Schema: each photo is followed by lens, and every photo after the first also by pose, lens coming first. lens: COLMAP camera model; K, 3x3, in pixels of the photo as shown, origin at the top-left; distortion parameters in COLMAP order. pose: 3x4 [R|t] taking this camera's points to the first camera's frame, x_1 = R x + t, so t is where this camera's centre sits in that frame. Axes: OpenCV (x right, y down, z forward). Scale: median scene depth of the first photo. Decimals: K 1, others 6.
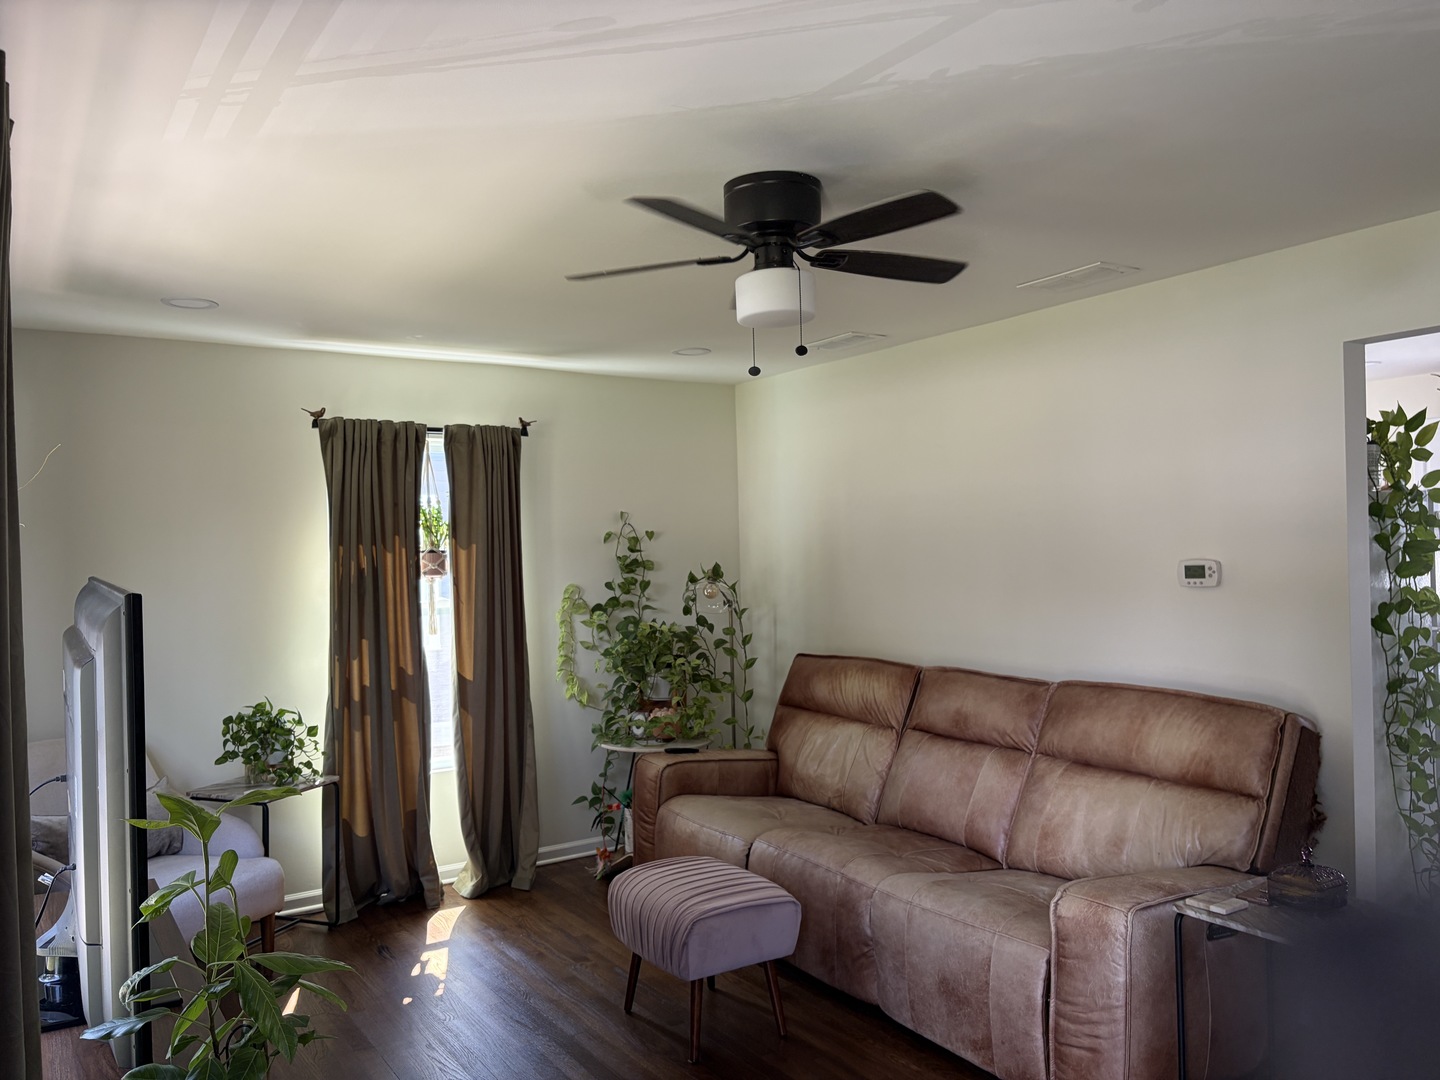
lens RADIAL K [[1091.0, 0, 720.0], [0, 1091.0, 540.0], [0, 0, 1]] dist [0.075307, -0.102876]
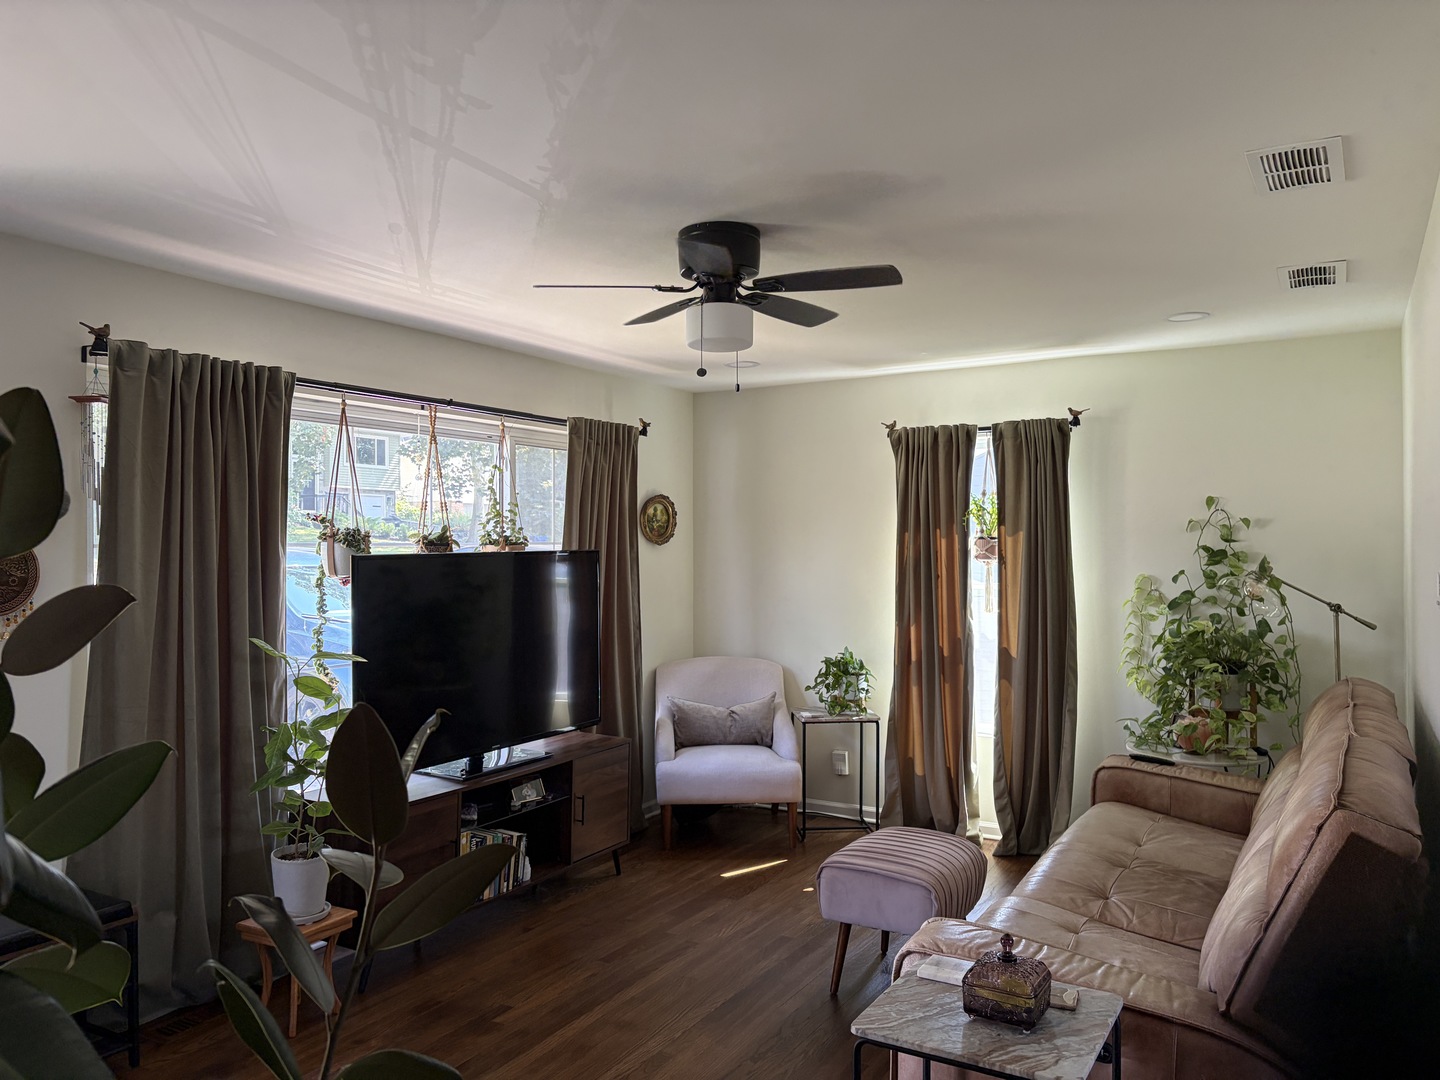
lens RADIAL K [[1091.0, 0, 720.0], [0, 1091.0, 540.0], [0, 0, 1]] dist [0.075307, -0.102876]
pose [[0.444050, 0.014717, -0.895881, 0.619435], [0.000085, 0.999864, 0.016467, -0.006111], [0.896002, -0.007389, 0.443989, 0.264912]]
